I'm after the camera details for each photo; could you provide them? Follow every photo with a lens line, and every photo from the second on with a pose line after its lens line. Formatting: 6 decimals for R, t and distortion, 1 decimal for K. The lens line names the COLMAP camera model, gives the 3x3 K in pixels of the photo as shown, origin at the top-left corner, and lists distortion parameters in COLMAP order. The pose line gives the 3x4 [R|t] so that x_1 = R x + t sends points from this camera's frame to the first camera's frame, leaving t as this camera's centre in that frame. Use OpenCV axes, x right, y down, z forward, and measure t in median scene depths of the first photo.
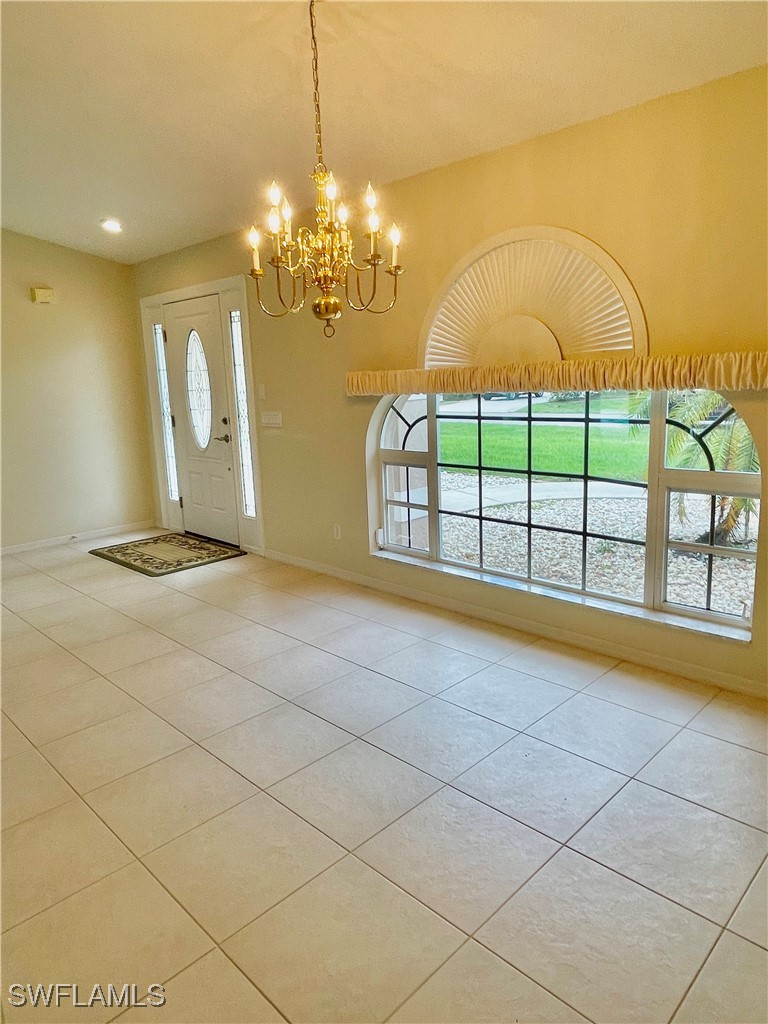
lens RADIAL K [[667.2, 0, 381.7], [0, 667.2, 508.5], [0, 0, 1]] dist [-0.012683, -0.006396]
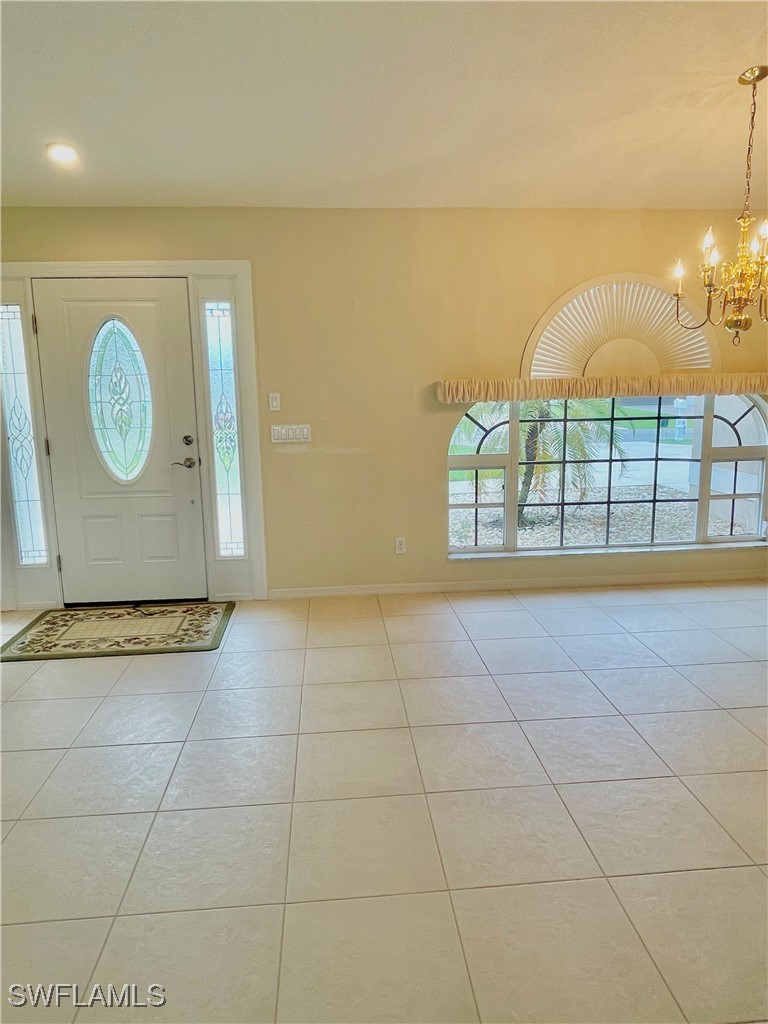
lens RADIAL K [[667.2, 0, 376.4], [0, 667.2, 510.5], [0, 0, 1]] dist [-0.012683, -0.006396]
pose [[0.647226, -0.114870, 0.753593, -0.964368], [0.146264, 0.988927, 0.025123, -0.052583], [-0.748134, 0.093963, 0.656861, 0.461643]]
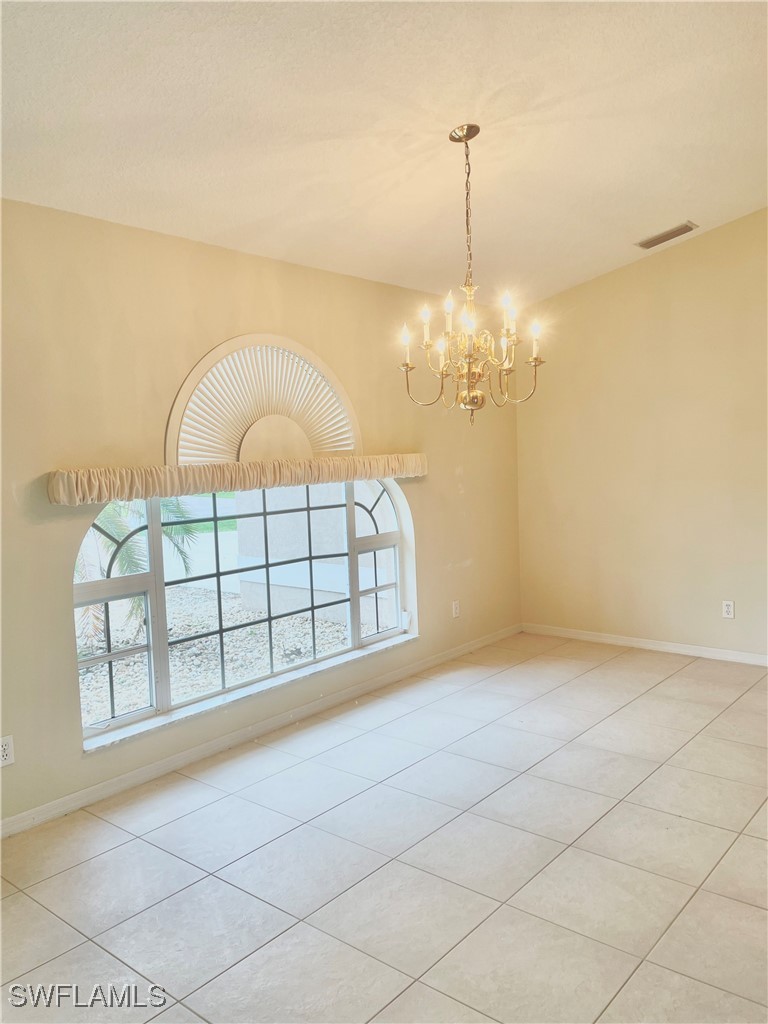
lens RADIAL K [[769.7, 0, 380.3], [0, 769.7, 513.3], [0, 0, 1]] dist [0.079192, -0.099110]
pose [[-0.083272, -0.034135, 0.995942, -0.882505], [0.236663, 0.970143, 0.053038, -0.140766], [-0.968017, 0.240119, -0.072707, 0.825267]]
